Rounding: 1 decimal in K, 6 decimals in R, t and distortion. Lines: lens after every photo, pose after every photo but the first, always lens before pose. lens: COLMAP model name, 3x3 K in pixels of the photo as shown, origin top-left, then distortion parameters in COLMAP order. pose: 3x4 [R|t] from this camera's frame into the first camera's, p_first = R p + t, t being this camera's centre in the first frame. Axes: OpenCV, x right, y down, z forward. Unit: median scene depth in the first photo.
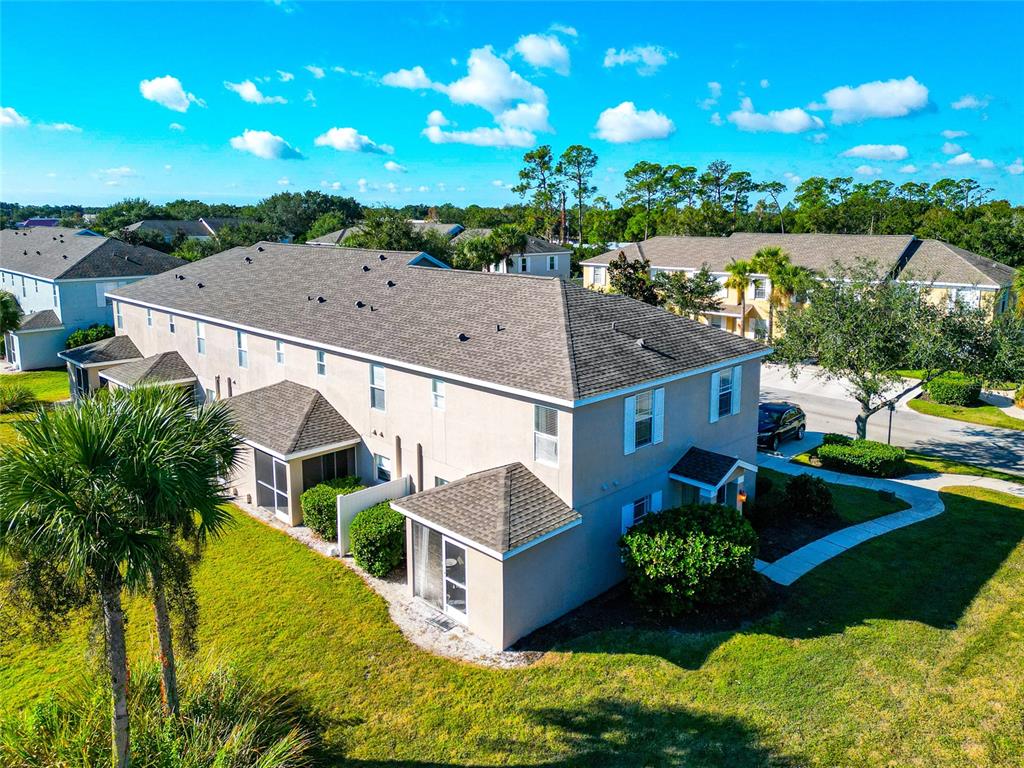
lens RADIAL K [[738.4, 0, 530.8], [0, 738.4, 320.9], [0, 0, 1]] dist [0.057101, -0.054930]
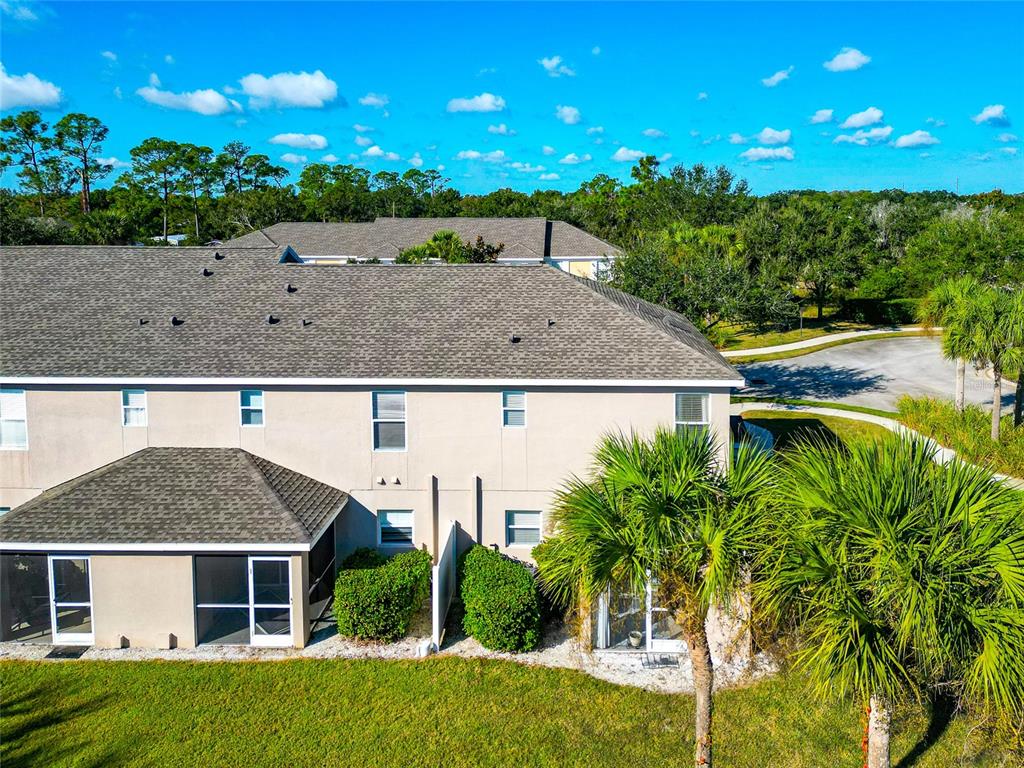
lens RADIAL K [[764.5, 0, 538.2], [0, 764.5, 264.3], [0, 0, 1]] dist [0.030174, -0.008906]
pose [[0.744721, -0.057556, 0.664890, -0.789516], [0.096937, 0.995037, -0.022442, -0.049402], [-0.660299, 0.081165, 0.746604, 0.382226]]
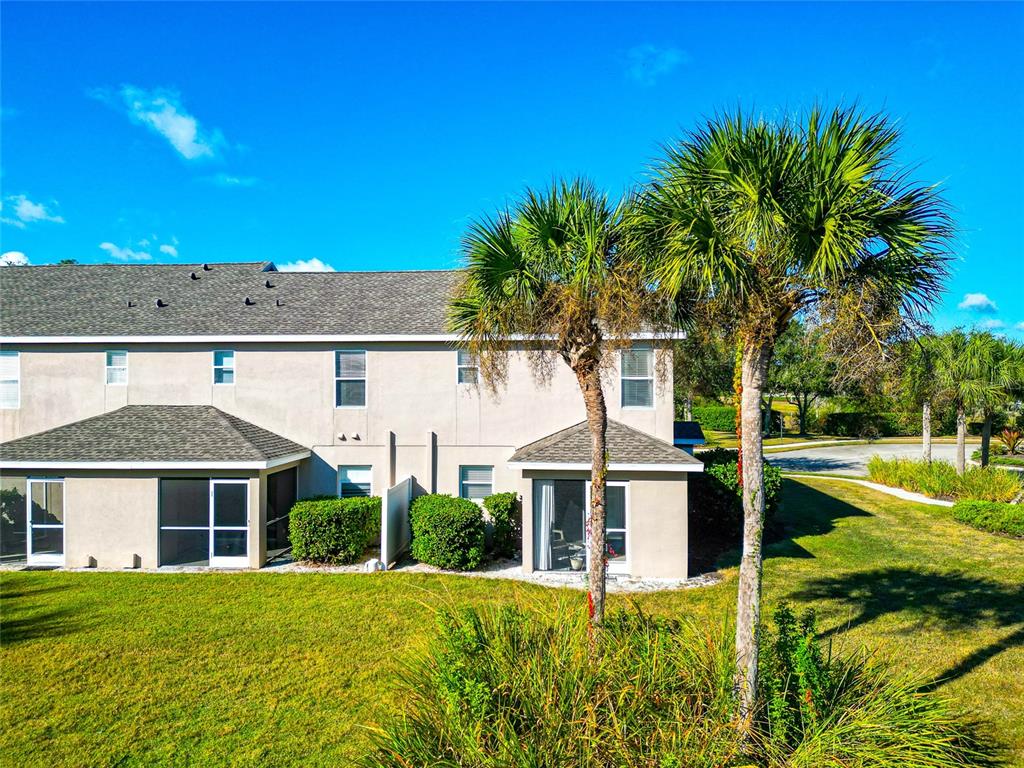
lens RADIAL K [[736.9, 0, 512.0], [0, 736.9, 384.0], [0, 0, 1]] dist [0.050458, -0.049348]
pose [[0.774065, 0.003175, 0.633098, -0.754582], [0.088577, 0.989609, -0.113263, 0.262613], [-0.626879, 0.143750, 0.765740, 0.351821]]
